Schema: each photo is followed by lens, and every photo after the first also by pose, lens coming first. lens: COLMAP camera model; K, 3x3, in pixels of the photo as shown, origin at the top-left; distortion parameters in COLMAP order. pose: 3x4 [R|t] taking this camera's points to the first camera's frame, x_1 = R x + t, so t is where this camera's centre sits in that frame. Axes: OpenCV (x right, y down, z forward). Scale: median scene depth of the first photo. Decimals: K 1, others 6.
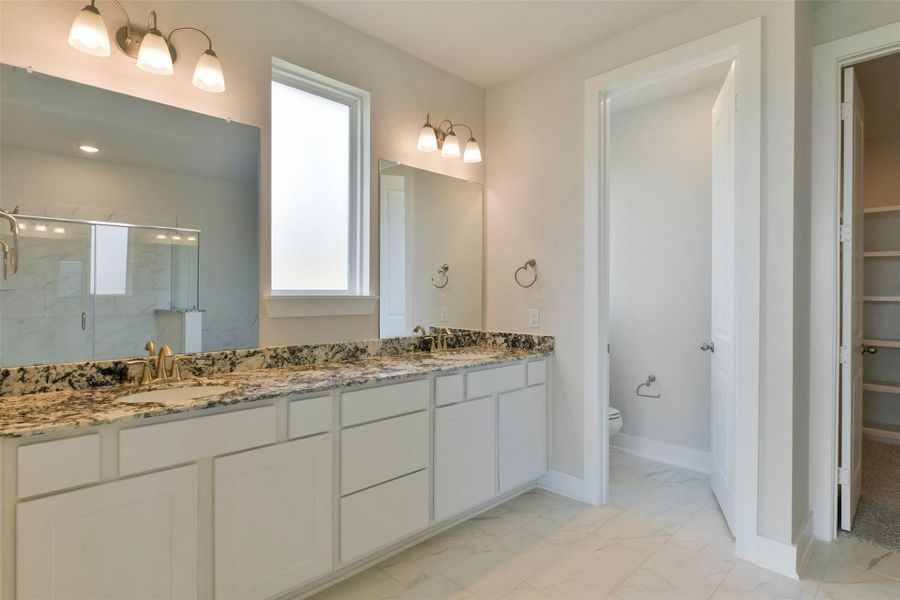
lens RADIAL K [[465.7, 0, 456.6], [0, 465.7, 296.6], [0, 0, 1]] dist [-0.000223, 0.000177]
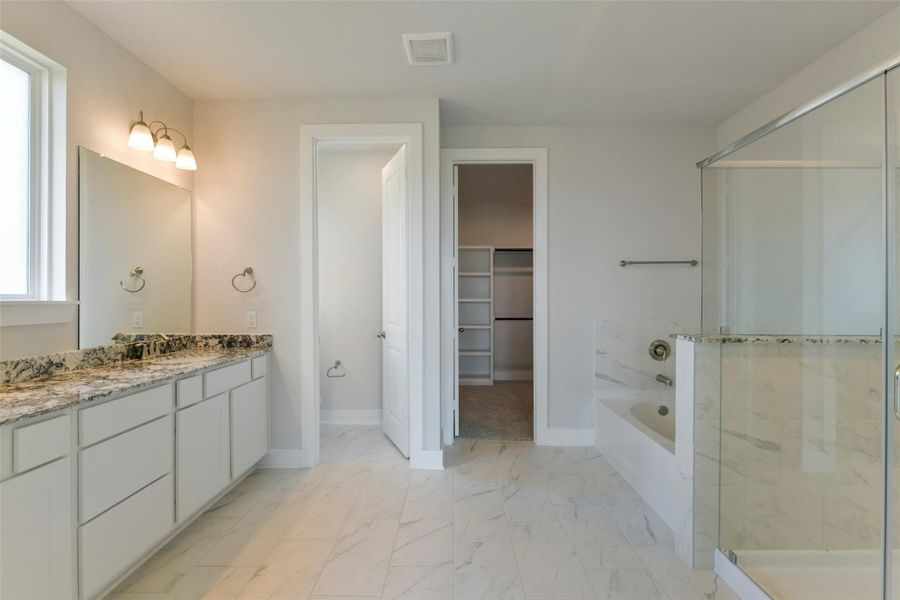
lens RADIAL K [[405.3, 0, 449.0], [0, 405.3, 297.0], [0, 0, 1]] dist [-0.001242, -0.000387]
pose [[0.713687, -0.001663, 0.700463, -0.199024], [0.006482, 0.999970, -0.004230, -0.001483], [-0.700435, 0.007559, 0.713676, -0.038463]]
